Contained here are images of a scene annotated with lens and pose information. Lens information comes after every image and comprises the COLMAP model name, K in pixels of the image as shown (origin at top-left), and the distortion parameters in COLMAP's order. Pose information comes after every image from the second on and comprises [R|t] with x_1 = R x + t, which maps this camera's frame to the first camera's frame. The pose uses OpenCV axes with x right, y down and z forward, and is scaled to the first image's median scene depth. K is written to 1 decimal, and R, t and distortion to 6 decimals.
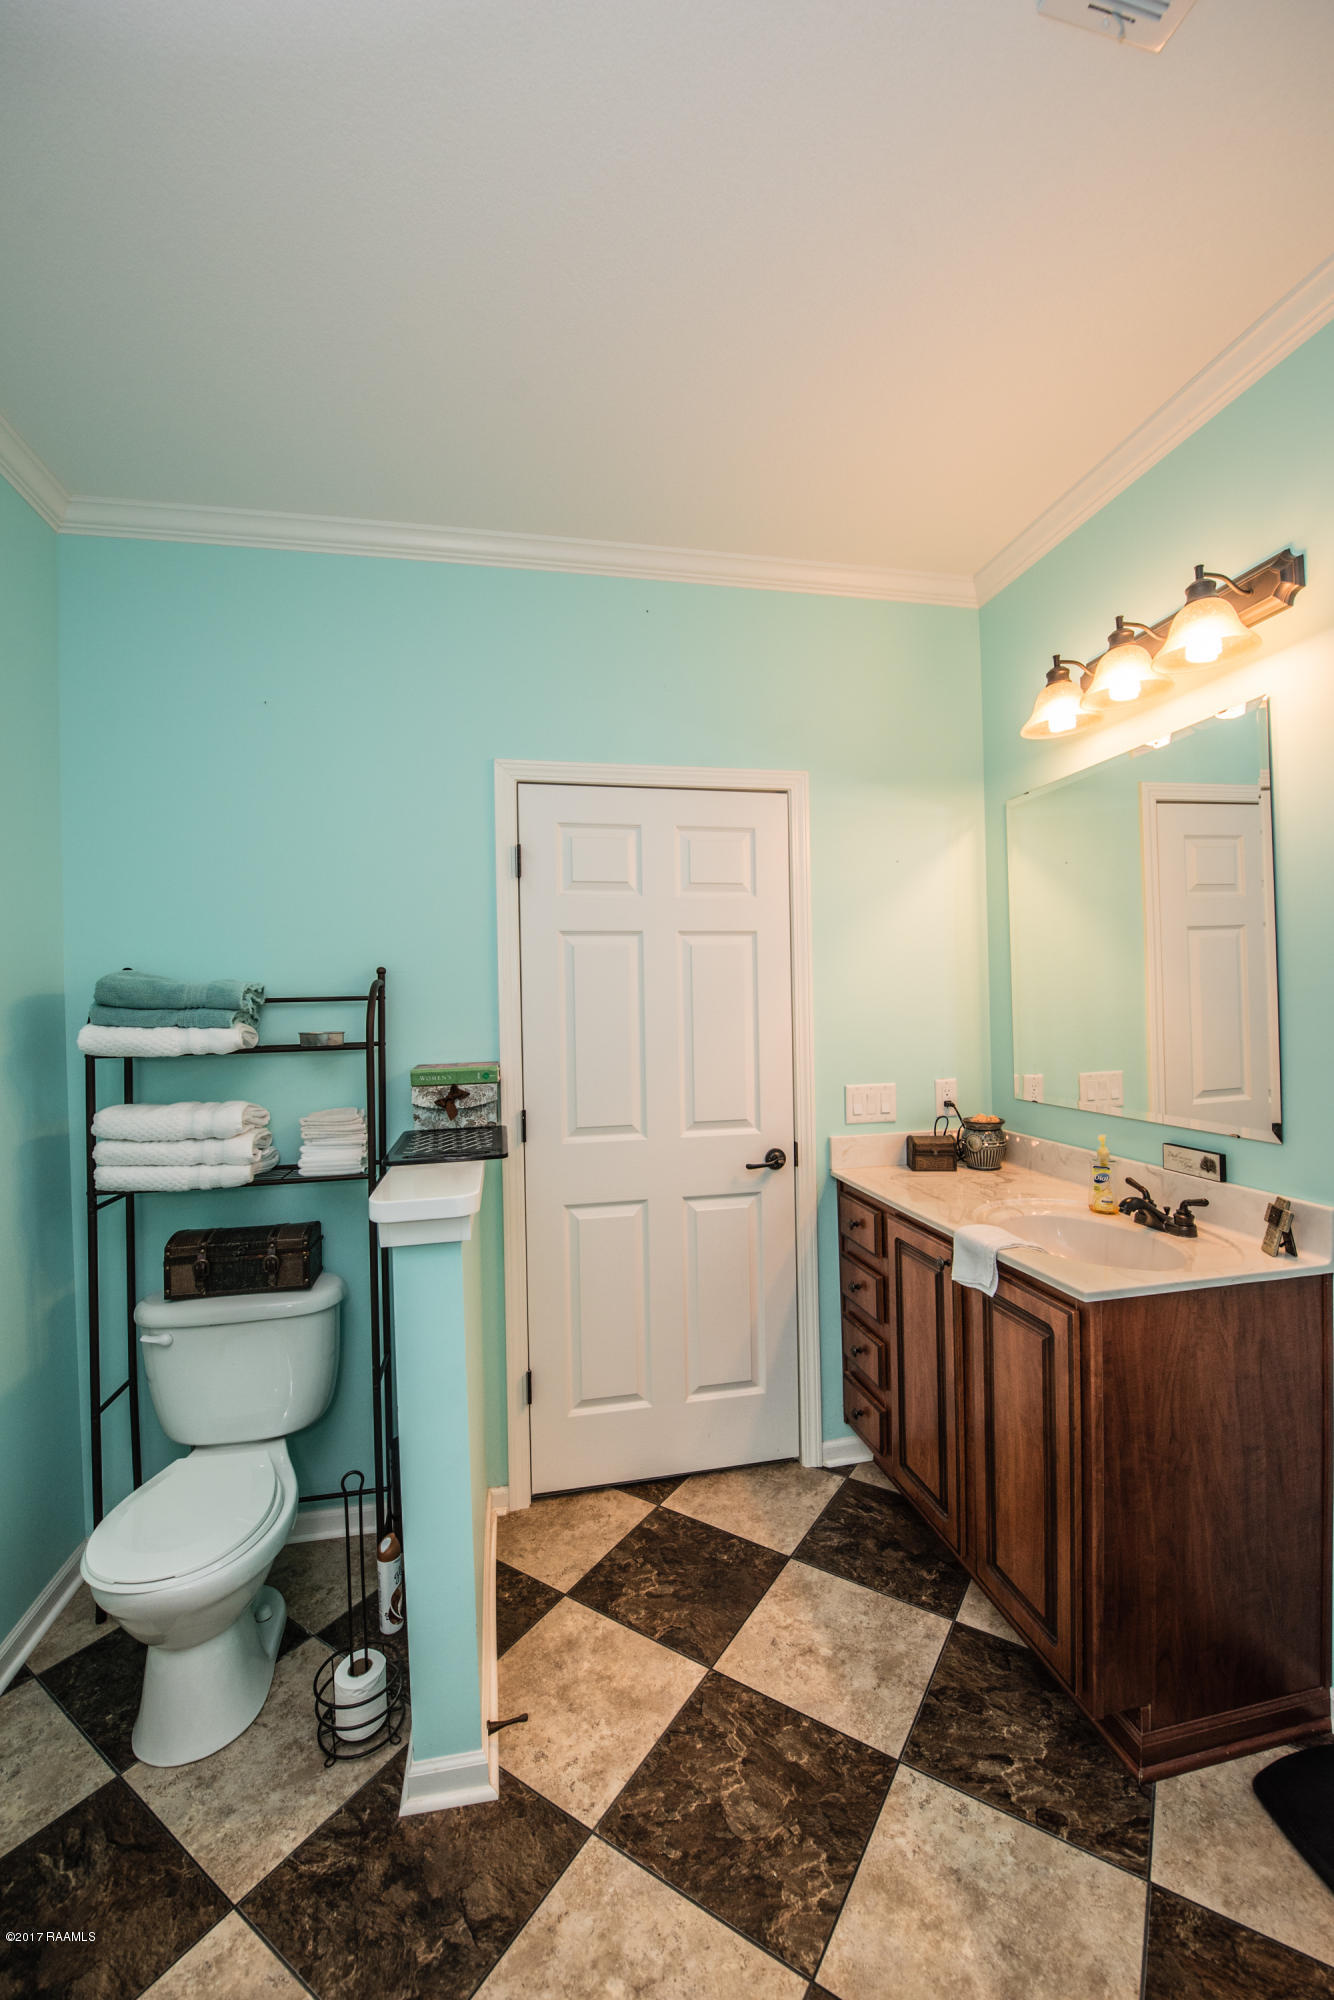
lens RADIAL K [[814.0, 0, 672.1], [0, 814.0, 1005.2], [0, 0, 1]] dist [-0.001031, -0.002417]
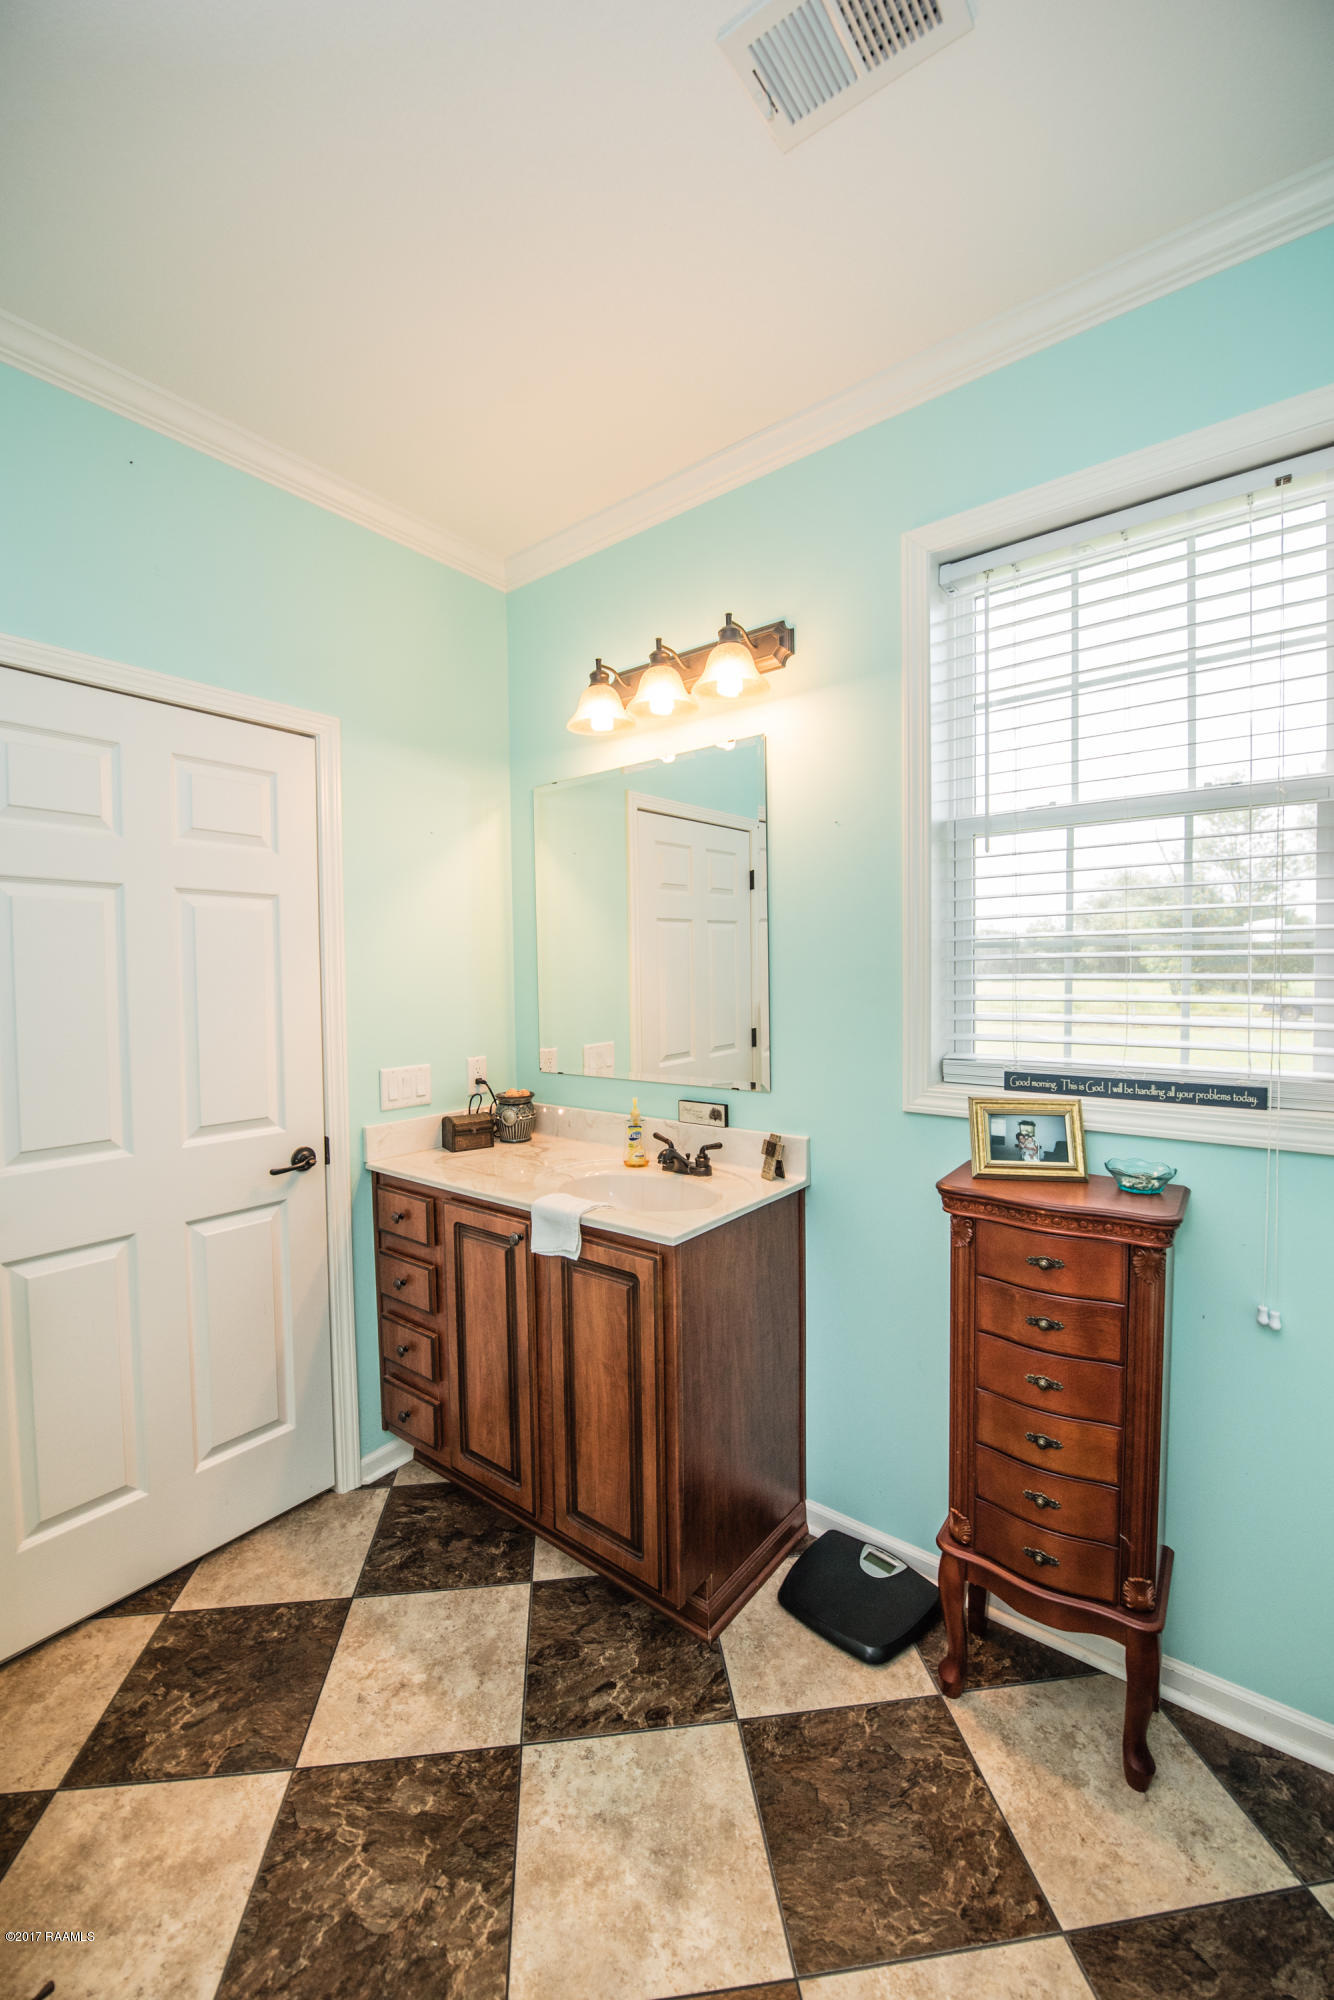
lens RADIAL K [[814.0, 0, 667.7], [0, 814.0, 1000.5], [0, 0, 1]] dist [-0.001031, -0.002417]
pose [[0.776709, -0.010233, 0.629777, -0.158996], [-0.000572, 0.999856, 0.016951, 0.005885], [-0.629860, -0.013526, 0.776591, 0.106477]]
